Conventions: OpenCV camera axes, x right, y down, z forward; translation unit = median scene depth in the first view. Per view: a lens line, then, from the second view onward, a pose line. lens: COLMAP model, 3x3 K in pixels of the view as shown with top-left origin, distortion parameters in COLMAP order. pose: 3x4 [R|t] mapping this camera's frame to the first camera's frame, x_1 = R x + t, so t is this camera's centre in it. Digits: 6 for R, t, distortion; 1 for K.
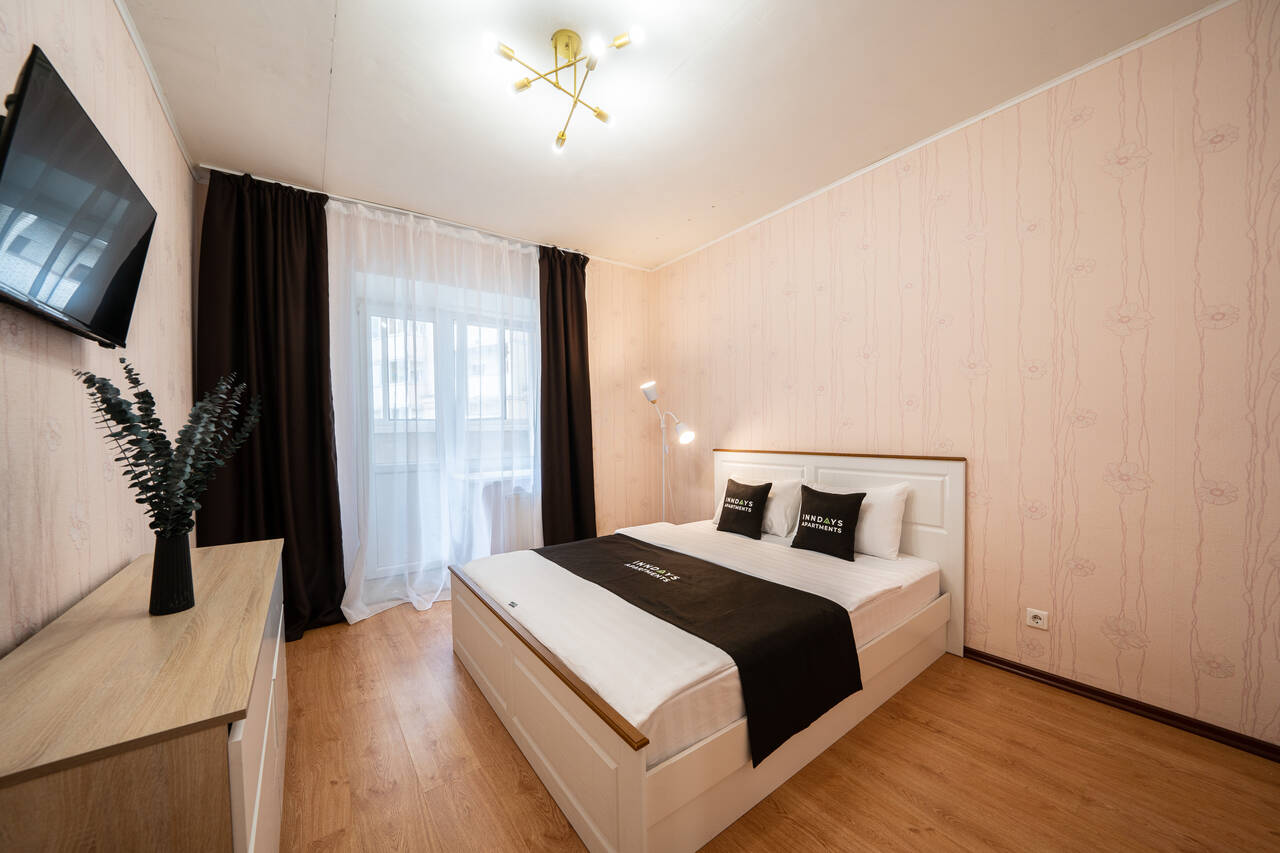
lens RADIAL K [[447.6, 0, 643.3], [0, 447.6, 429.7], [0, 0, 1]] dist [-0.015653, 0.000319]
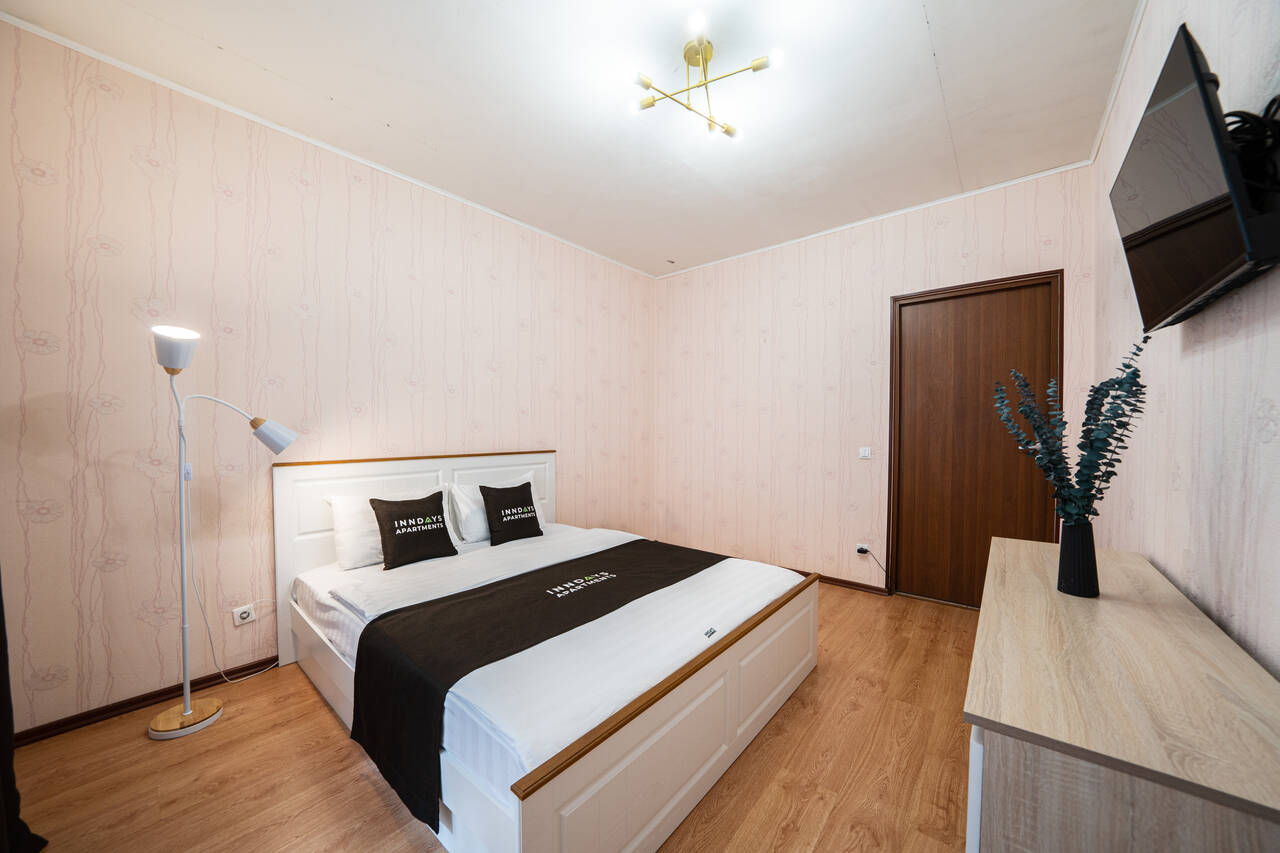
lens RADIAL K [[447.6, 0, 642.9], [0, 447.6, 430.0], [0, 0, 1]] dist [-0.015653, 0.000319]
pose [[-0.226803, 0.012325, 0.973863, -0.895622], [0.008916, 0.999904, -0.010578, 0.013158], [-0.973900, 0.006284, -0.226891, 1.077417]]
